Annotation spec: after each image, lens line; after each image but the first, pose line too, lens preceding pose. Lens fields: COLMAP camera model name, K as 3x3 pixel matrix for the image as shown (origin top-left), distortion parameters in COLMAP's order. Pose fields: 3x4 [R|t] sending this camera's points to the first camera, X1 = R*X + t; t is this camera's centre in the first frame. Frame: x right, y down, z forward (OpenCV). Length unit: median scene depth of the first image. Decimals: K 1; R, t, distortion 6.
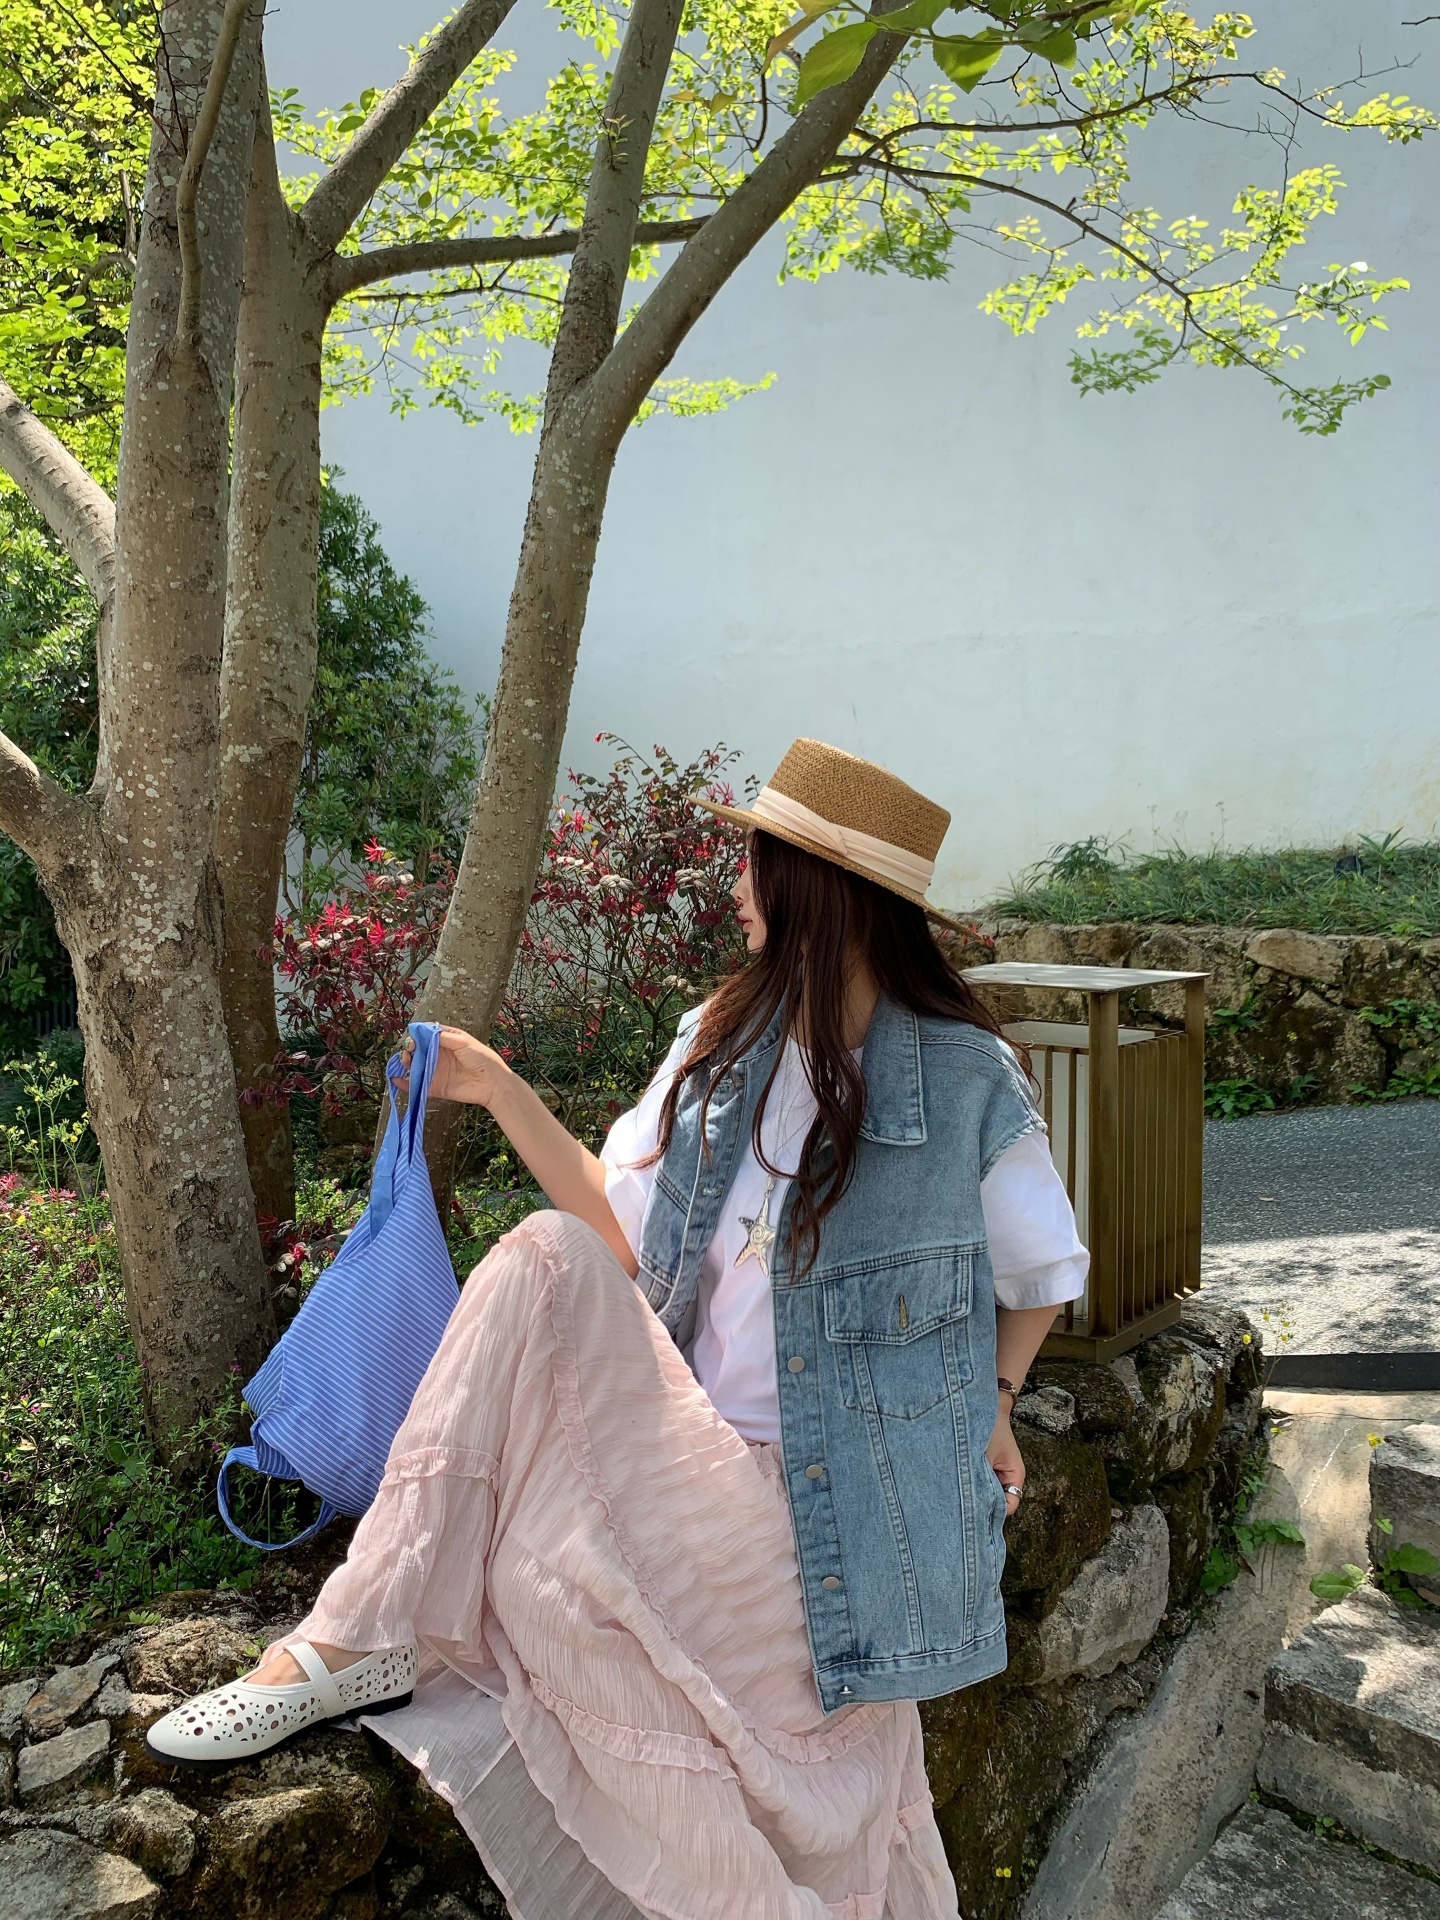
lens RADIAL K [[1502.8, 0, 721.3], [0, 1502.8, 957.5], [0, 0, 1]] dist [0.000431, 0.004837]
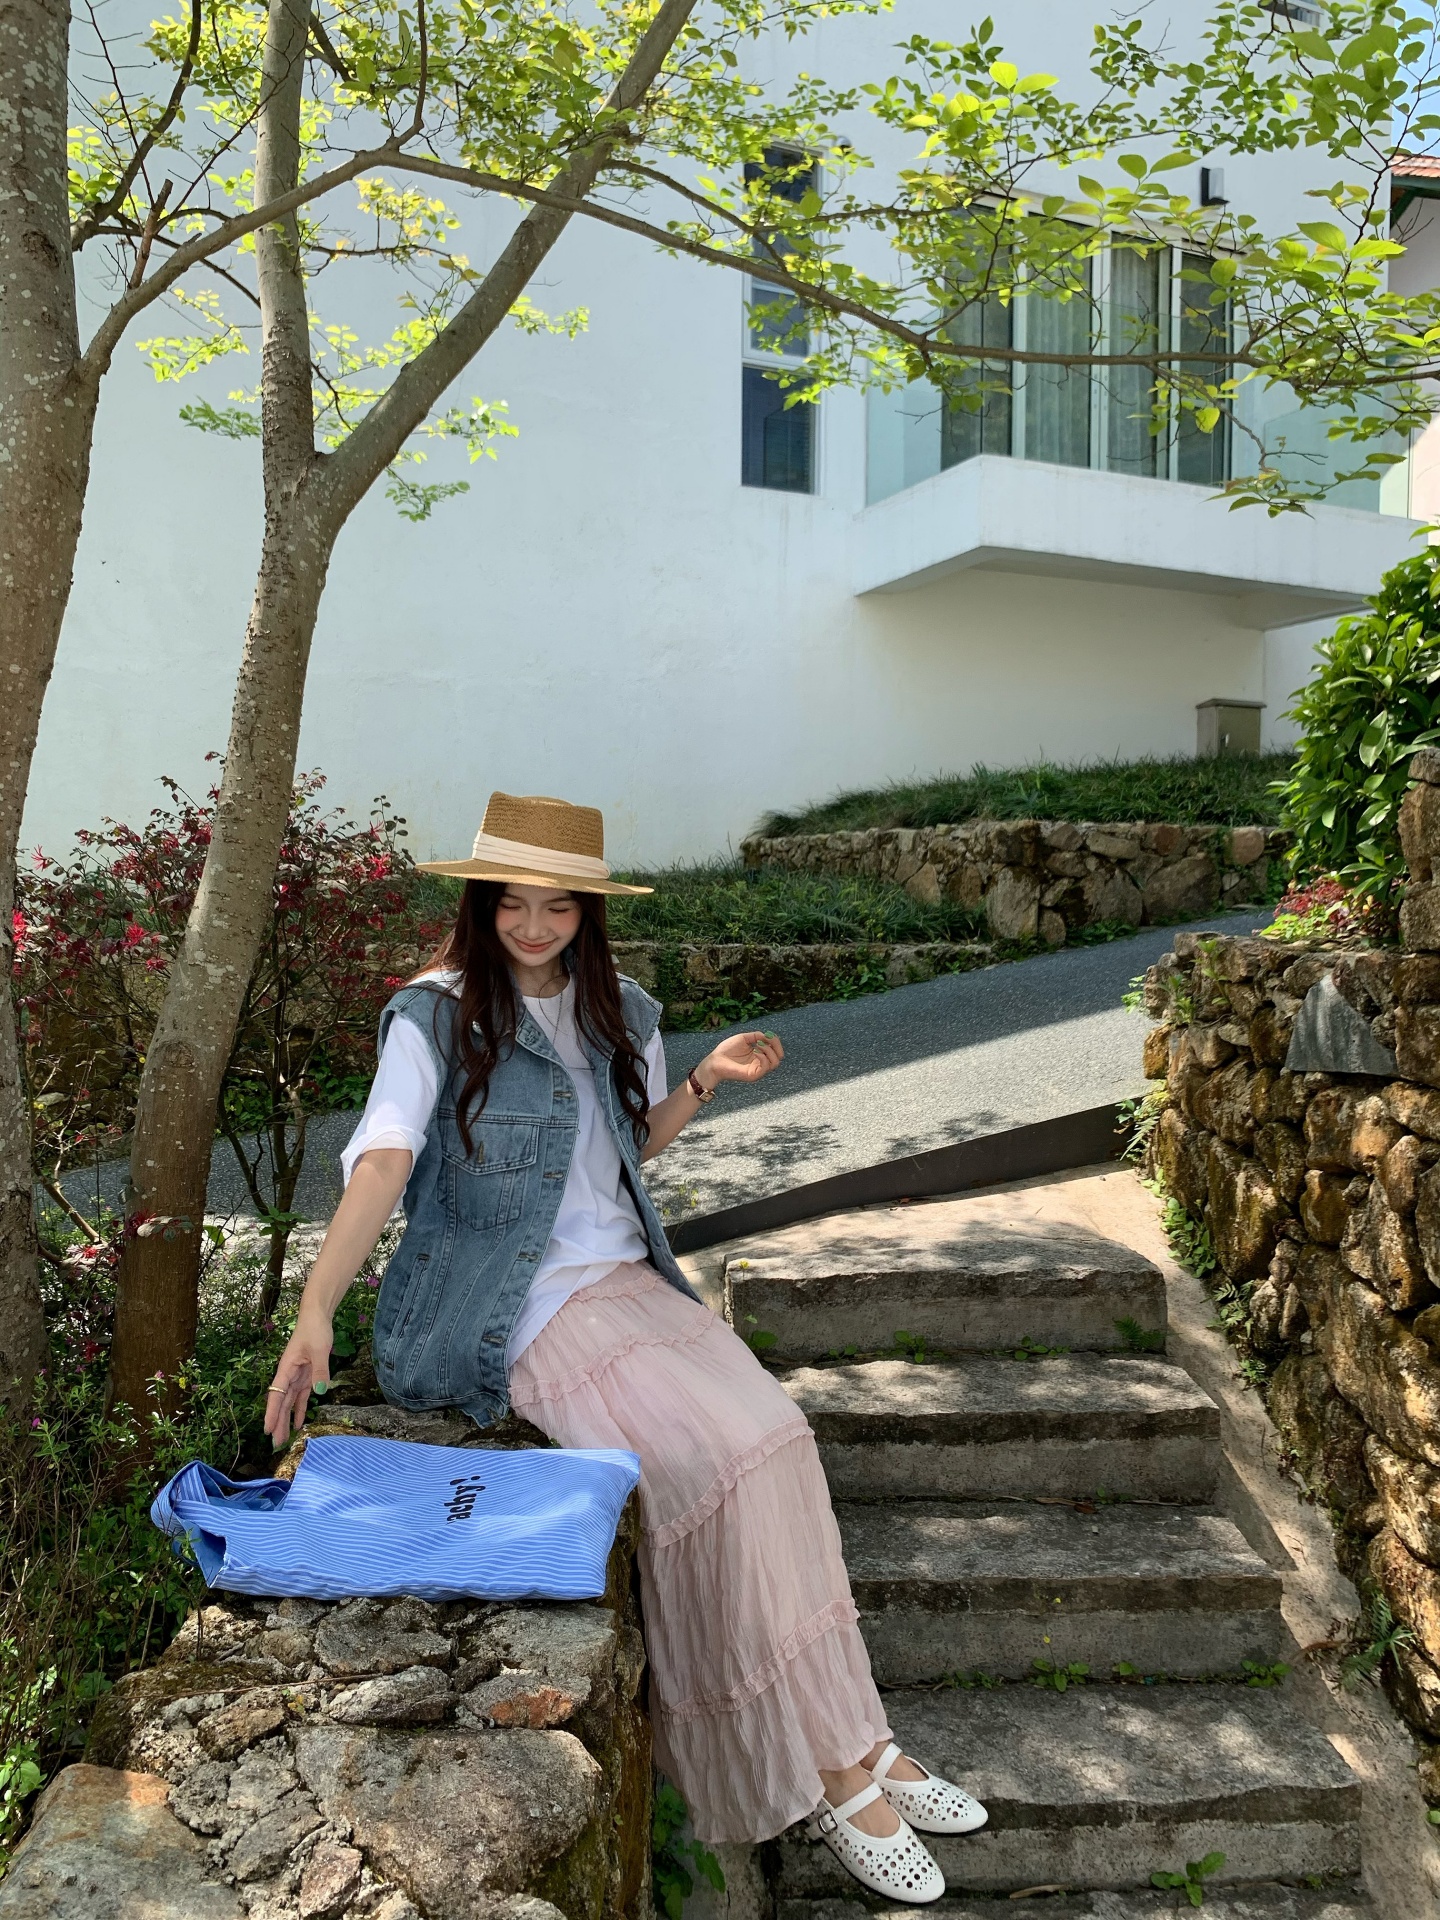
lens RADIAL K [[1498.6, 0, 720.0], [0, 1498.6, 960.0], [0, 0, 1]] dist [0.023058, -0.020623]
pose [[0.703413, -0.043634, 0.709441, -0.622536], [0.060537, 0.998165, 0.001369, 0.020767], [-0.708198, 0.041984, 0.704764, -0.020915]]
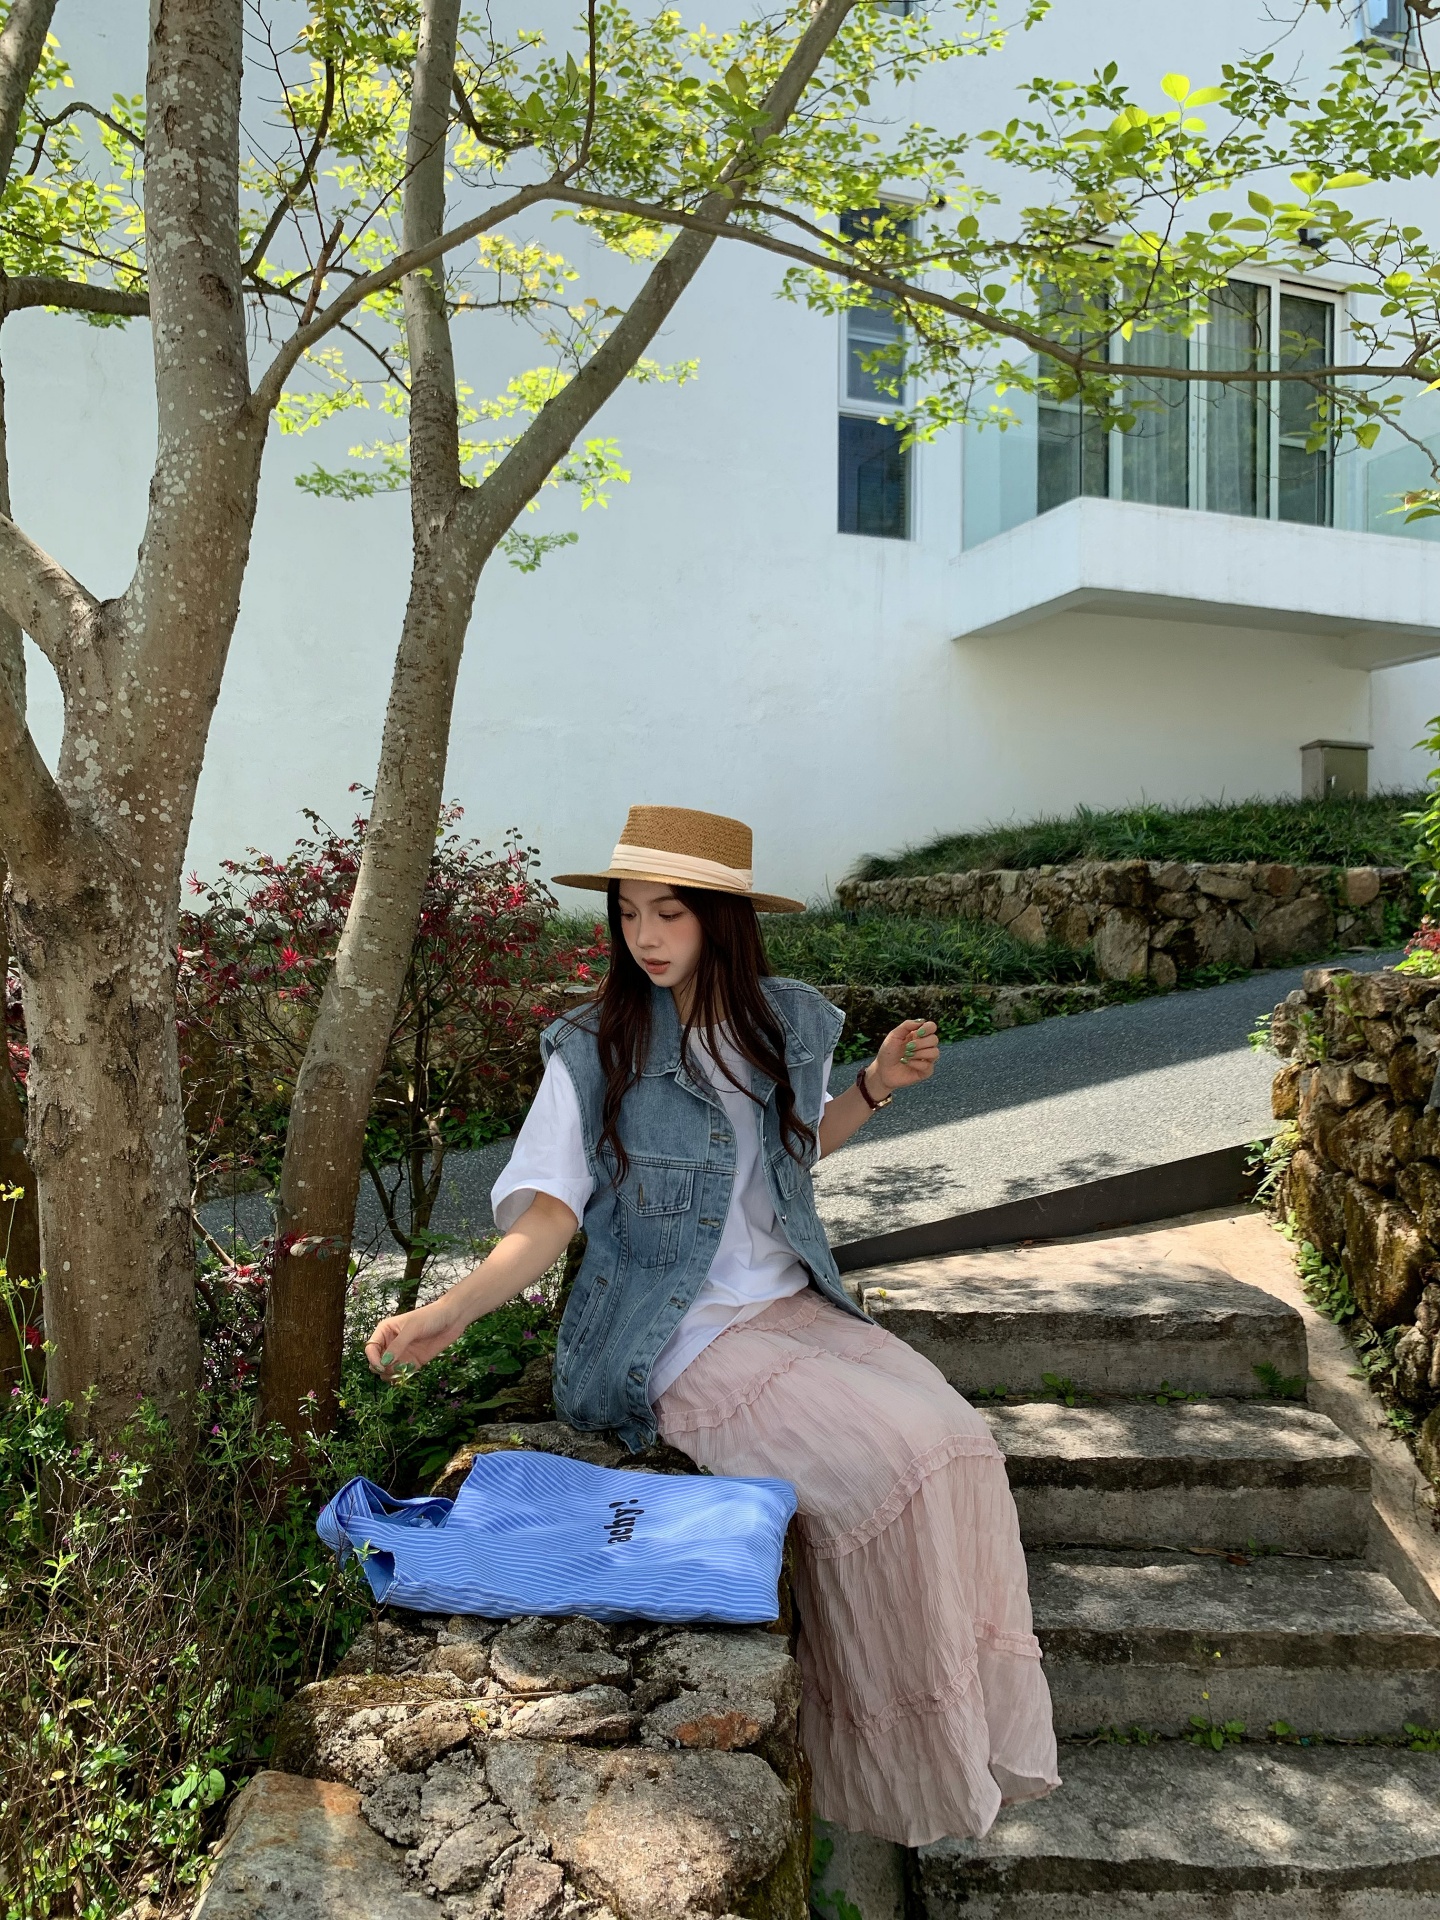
lens RADIAL K [[1503.6, 0, 718.0], [0, 1503.6, 956.6], [0, 0, 1]] dist [0.016799, -0.012590]
pose [[0.740226, -0.017090, 0.672141, -0.651462], [0.058161, 0.997557, -0.038689, 0.036167], [-0.669837, 0.067731, 0.739412, 0.011038]]
